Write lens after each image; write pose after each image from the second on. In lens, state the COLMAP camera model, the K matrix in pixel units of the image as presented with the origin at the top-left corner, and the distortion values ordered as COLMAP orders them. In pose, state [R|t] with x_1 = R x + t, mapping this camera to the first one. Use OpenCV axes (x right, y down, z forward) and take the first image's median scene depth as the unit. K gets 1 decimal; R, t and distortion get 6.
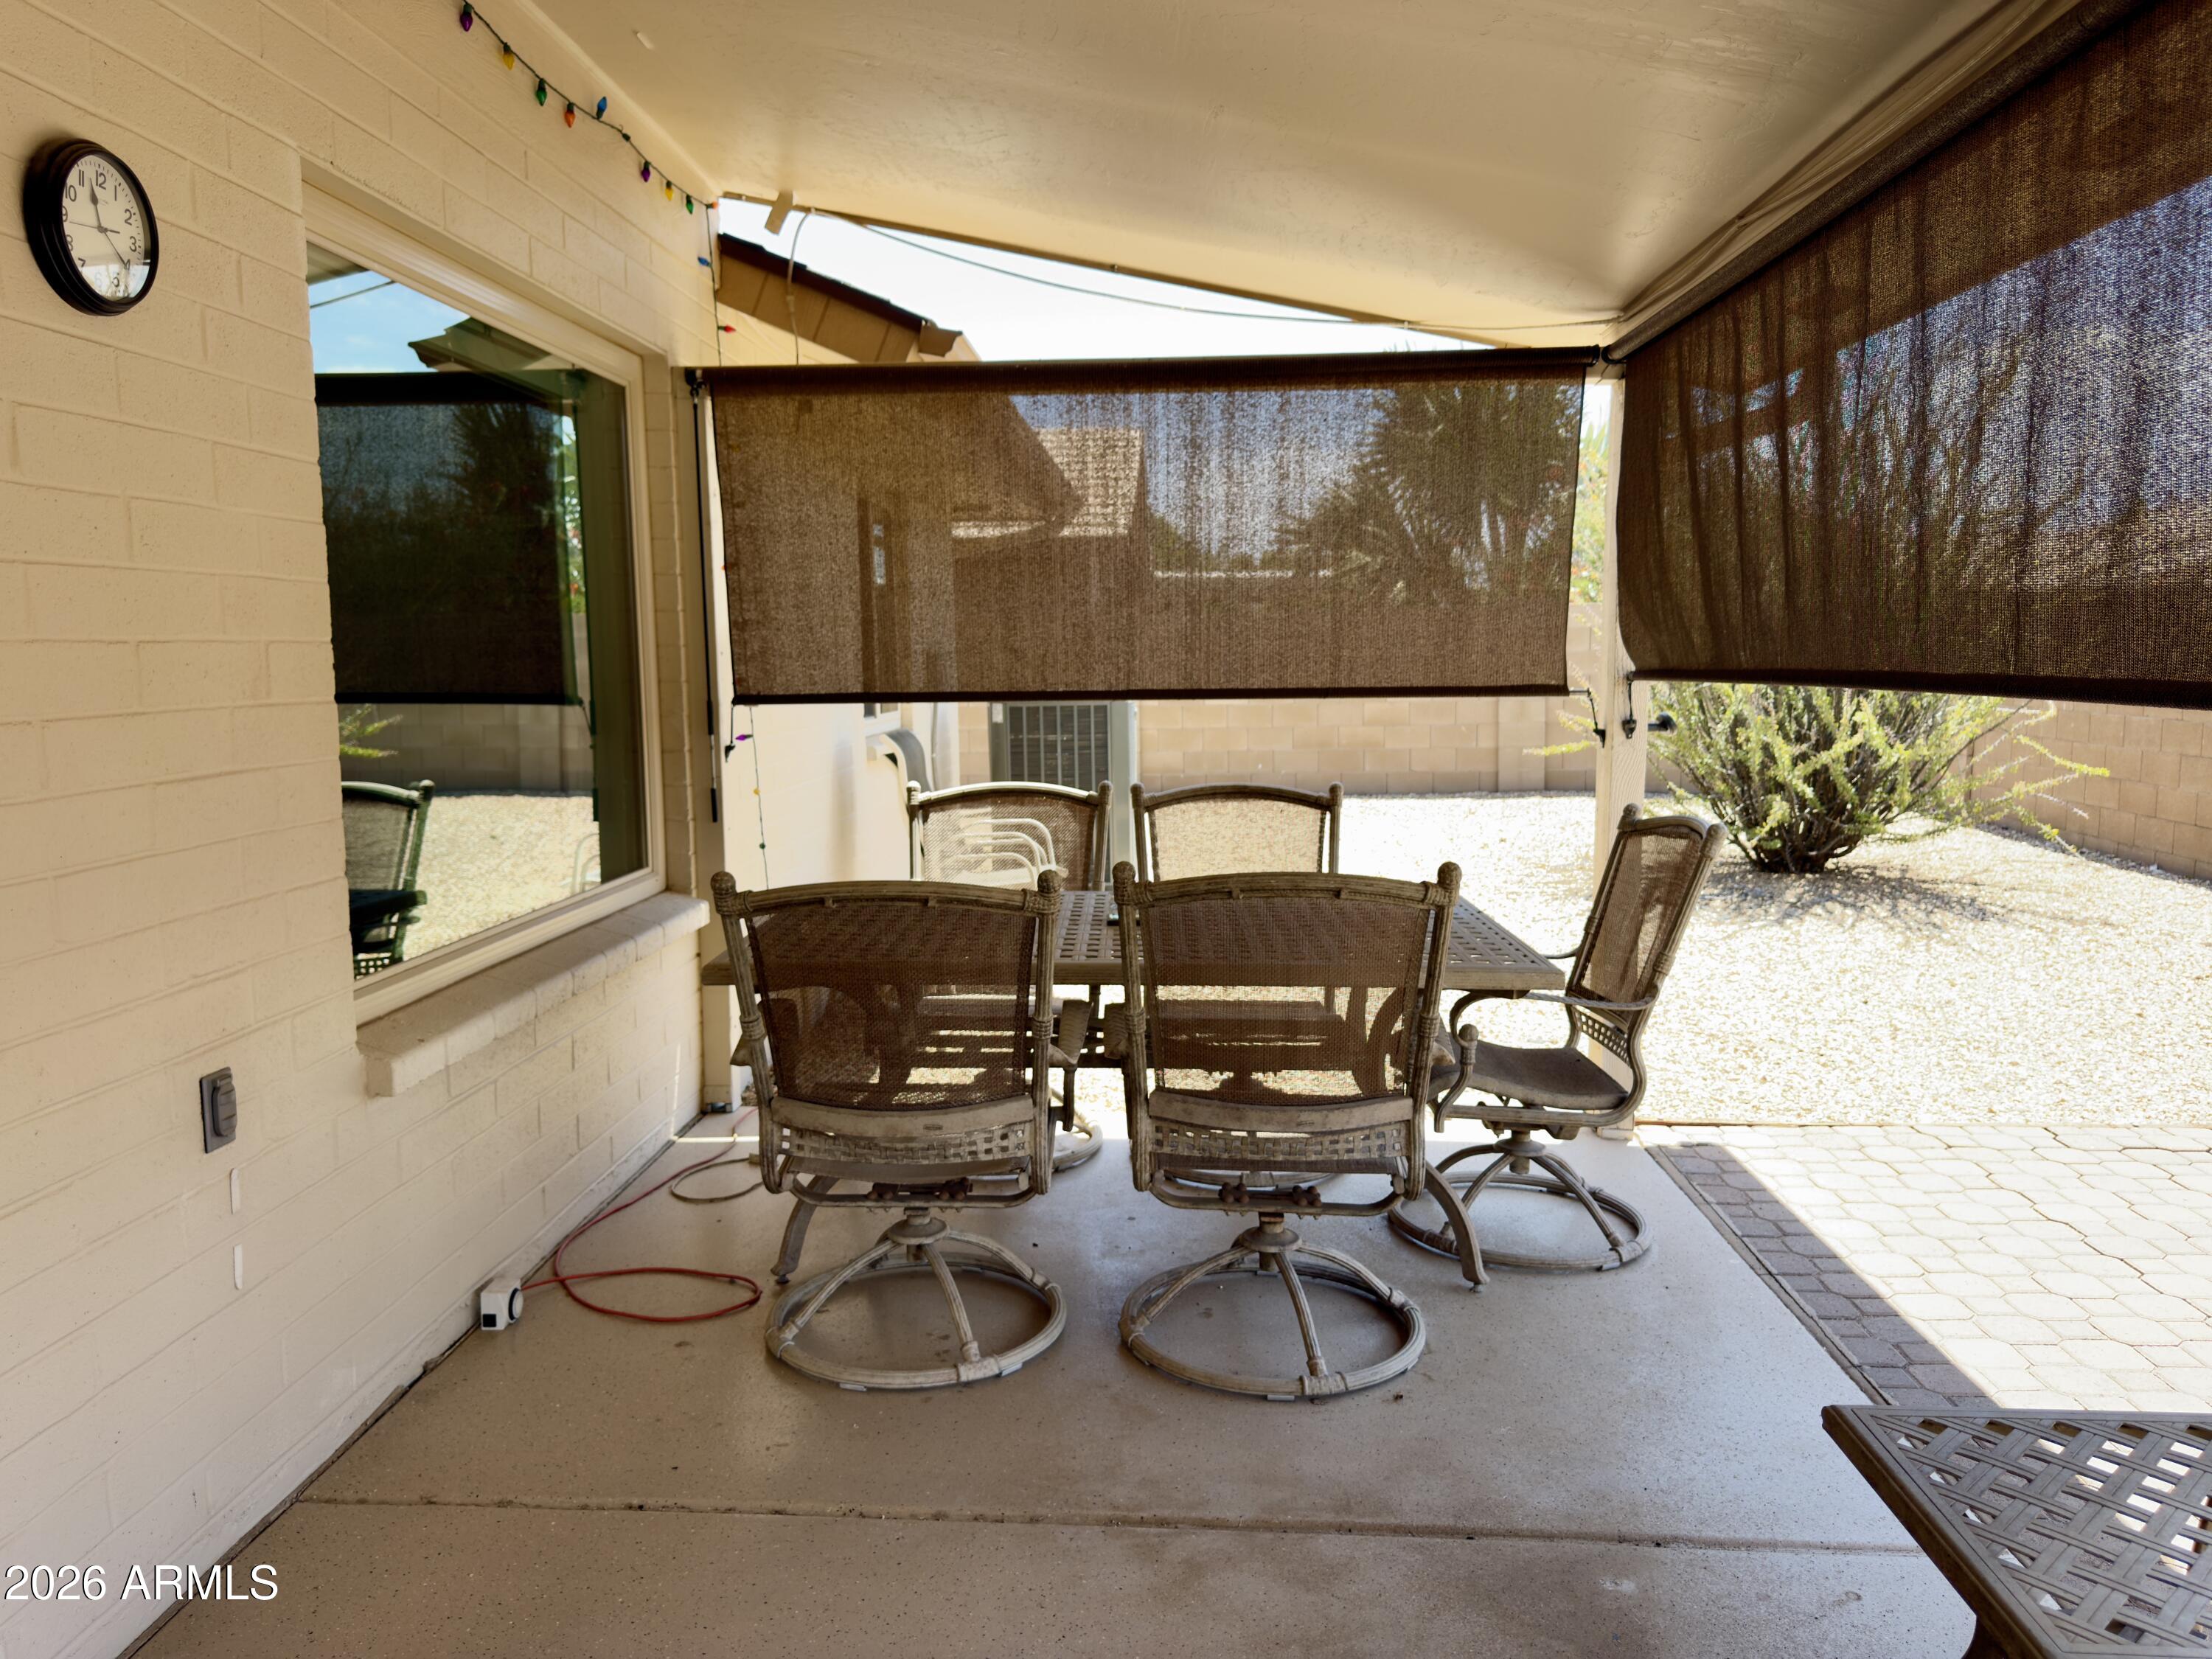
lens RADIAL K [[1569.1, 0, 1106.4], [0, 1569.1, 831.7], [0, 0, 1]] dist [0.037598, -0.028716]
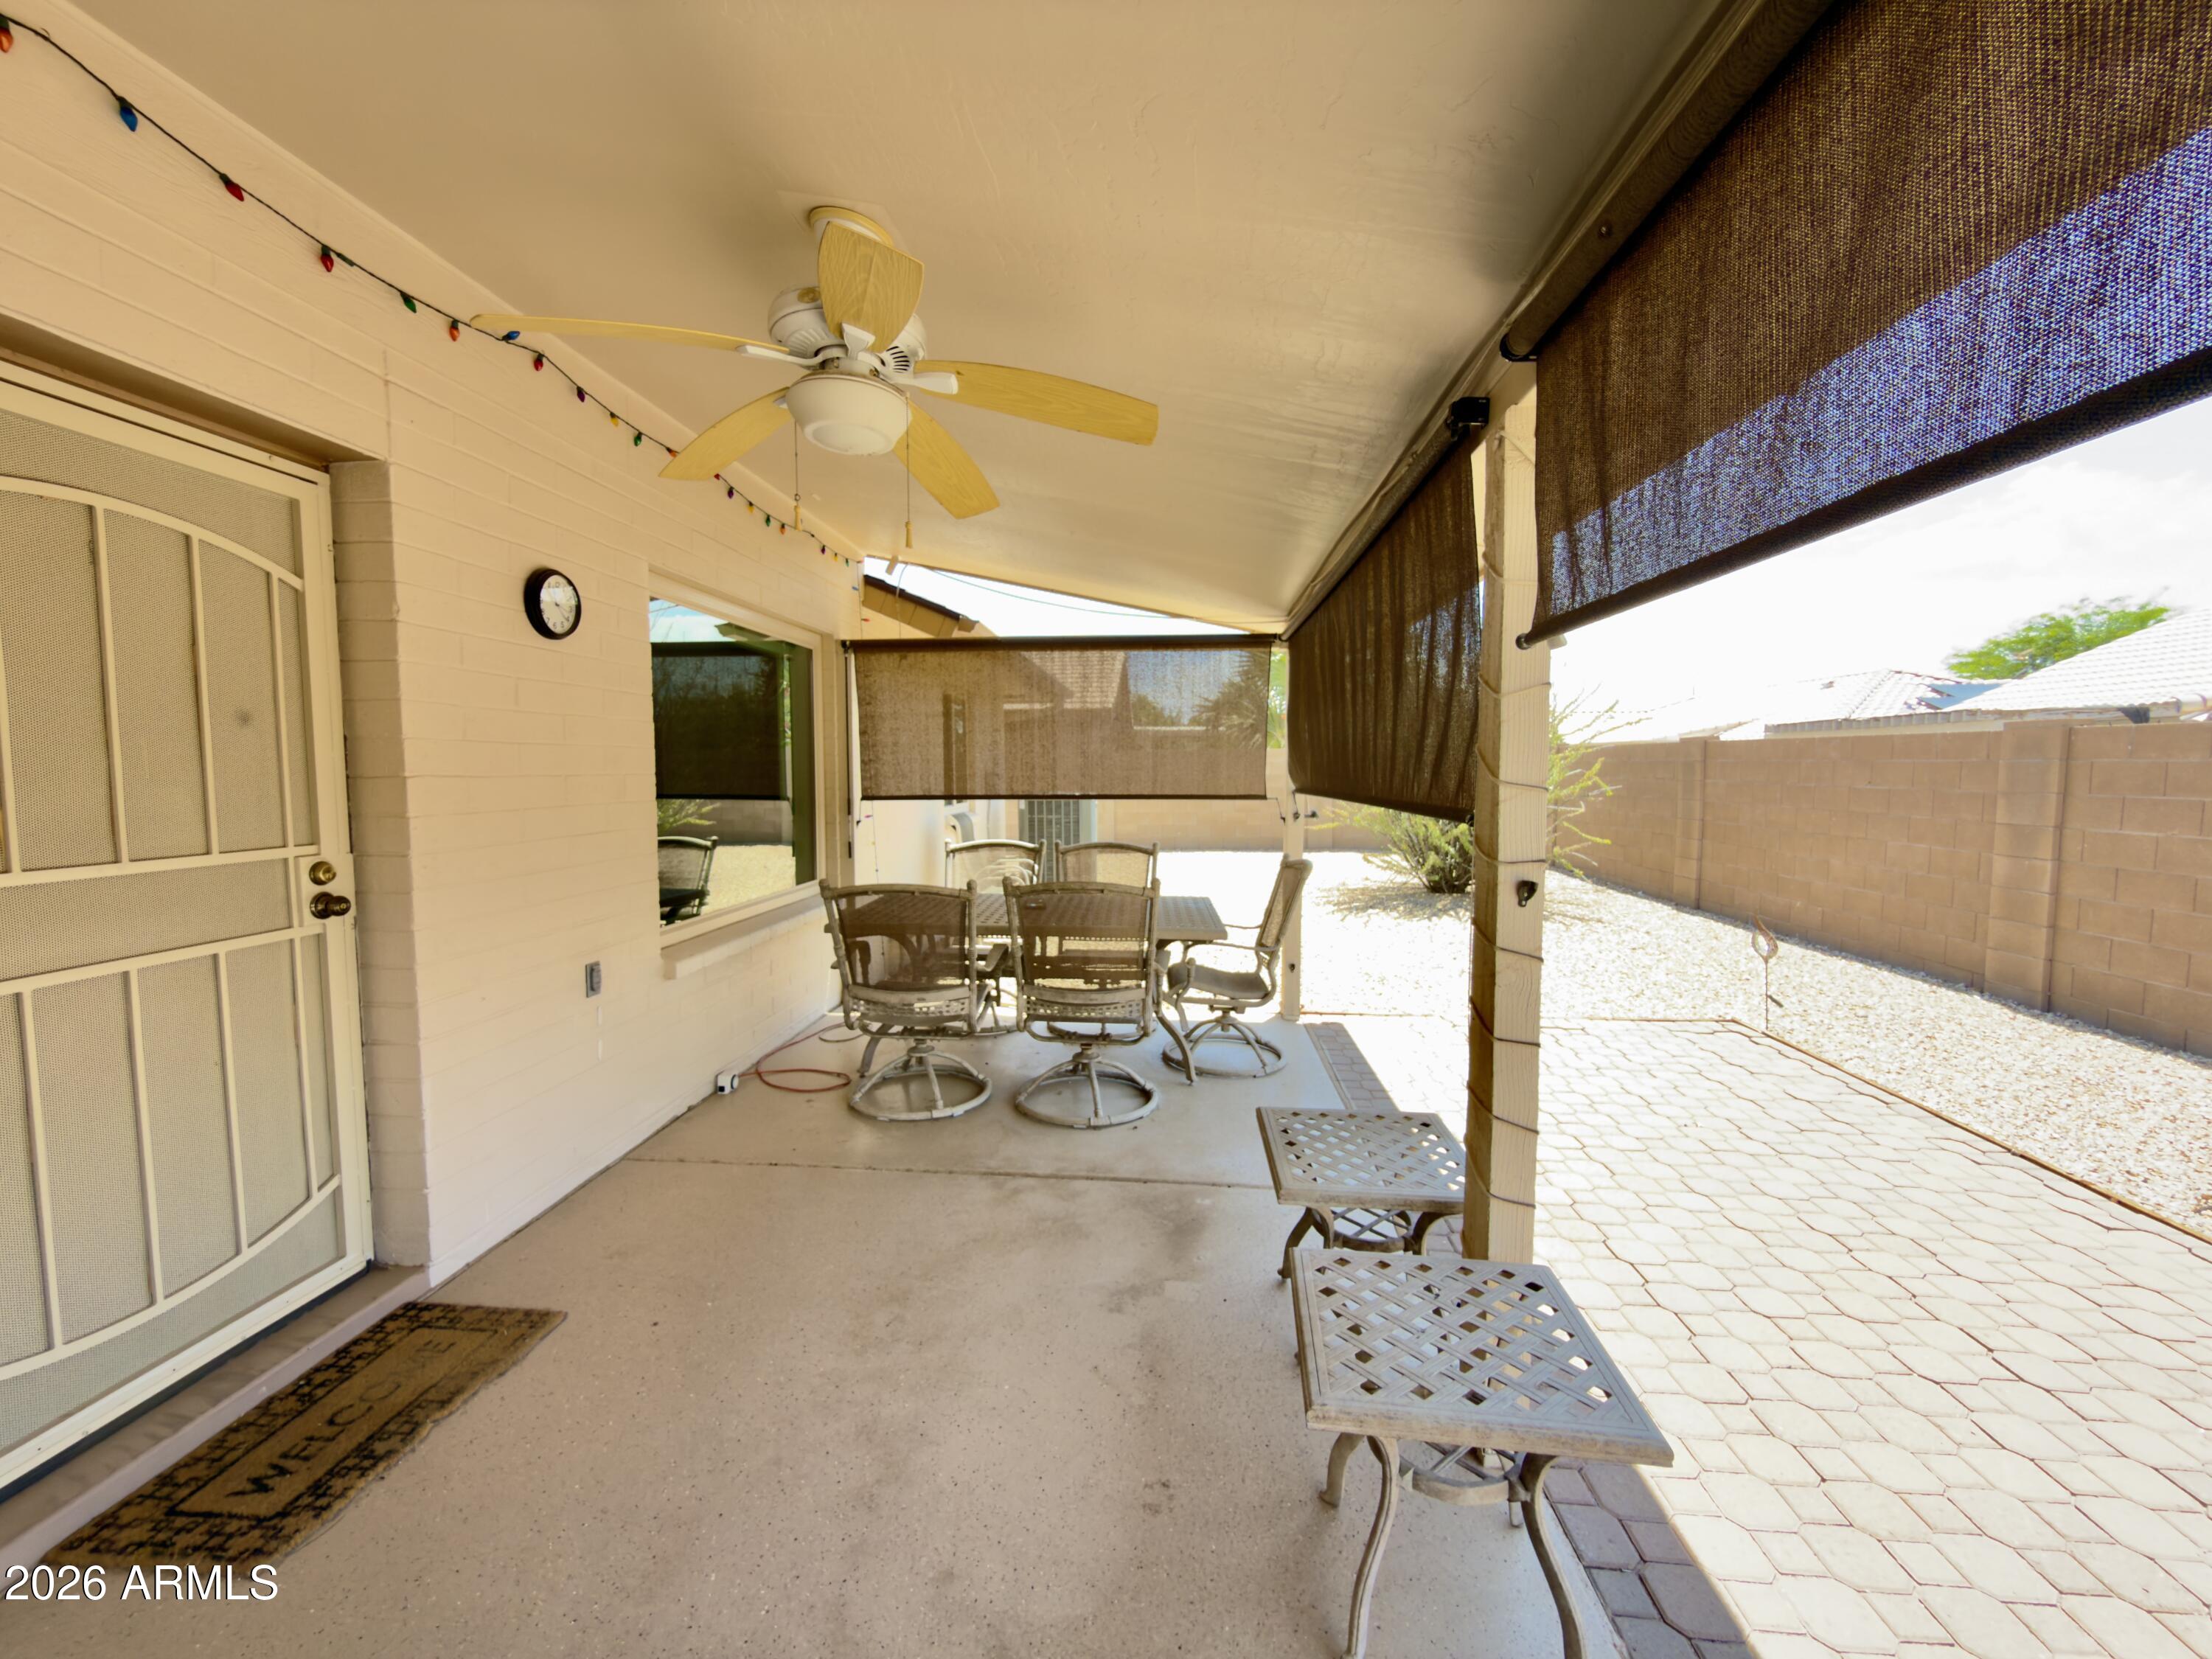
lens RADIAL K [[883.1, 0, 1110.8], [0, 883.1, 825.9], [0, 0, 1]] dist [-0.001291, -0.000224]
pose [[0.999778, 0.009762, -0.018669, 0.132342], [-0.010678, 0.998710, -0.049651, 0.006462], [0.018160, 0.049840, 0.998592, -0.171471]]
